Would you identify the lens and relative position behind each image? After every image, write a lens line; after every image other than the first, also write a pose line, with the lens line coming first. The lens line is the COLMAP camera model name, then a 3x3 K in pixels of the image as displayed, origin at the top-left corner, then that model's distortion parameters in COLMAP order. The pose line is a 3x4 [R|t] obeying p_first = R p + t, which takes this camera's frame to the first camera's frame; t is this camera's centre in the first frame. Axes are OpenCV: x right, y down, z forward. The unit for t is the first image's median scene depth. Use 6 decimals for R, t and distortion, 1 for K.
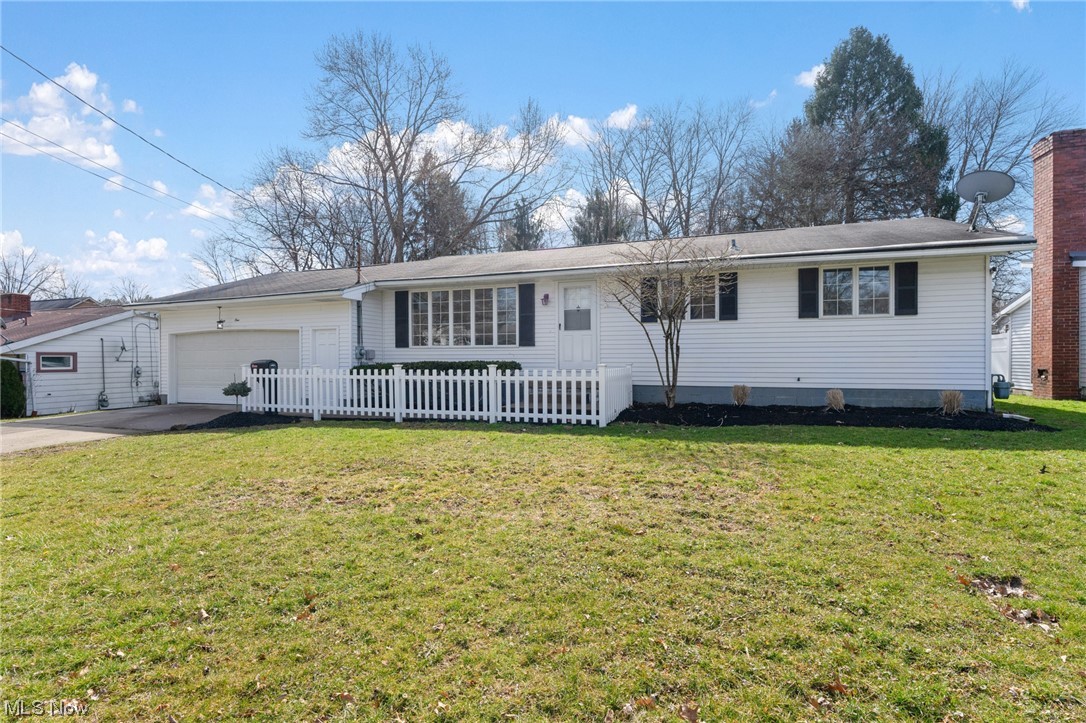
lens RADIAL K [[524.0, 0, 543.0], [0, 524.0, 359.5], [0, 0, 1]] dist [-0.009881, -0.000391]
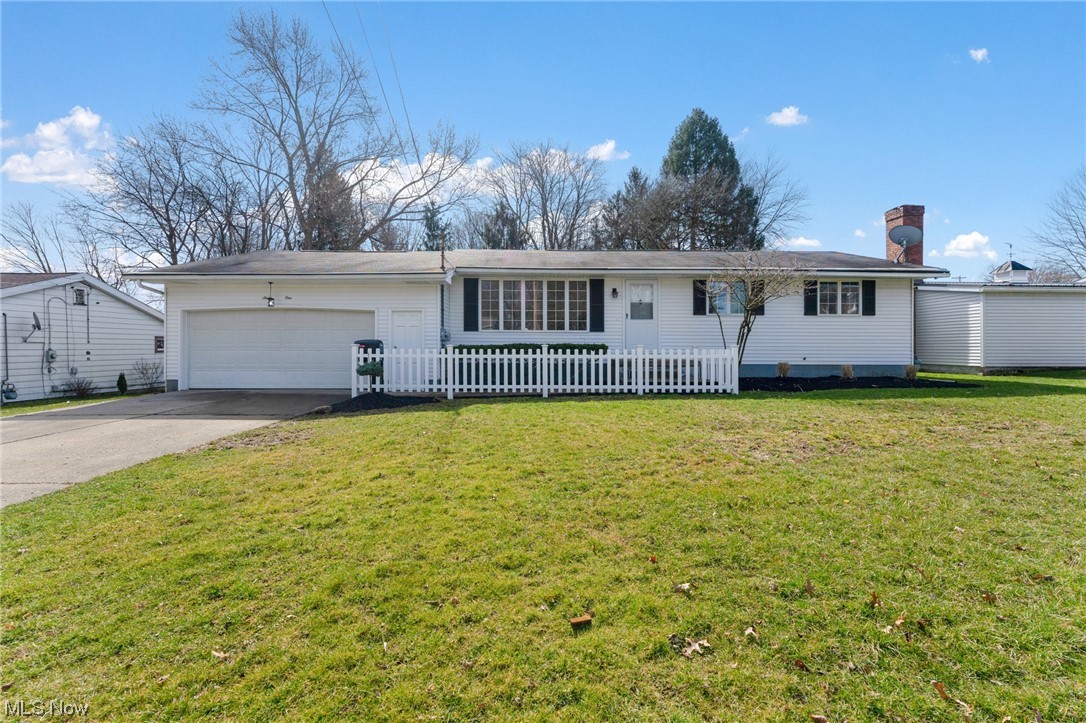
lens RADIAL K [[438.5, 0, 539.2], [0, 438.5, 353.3], [0, 0, 1]] dist [0.000762, -0.000490]
pose [[0.931539, 0.001722, 0.363638, -0.498482], [-0.005709, 0.999935, 0.009888, 0.014316], [-0.363598, -0.011287, 0.931488, 0.117003]]
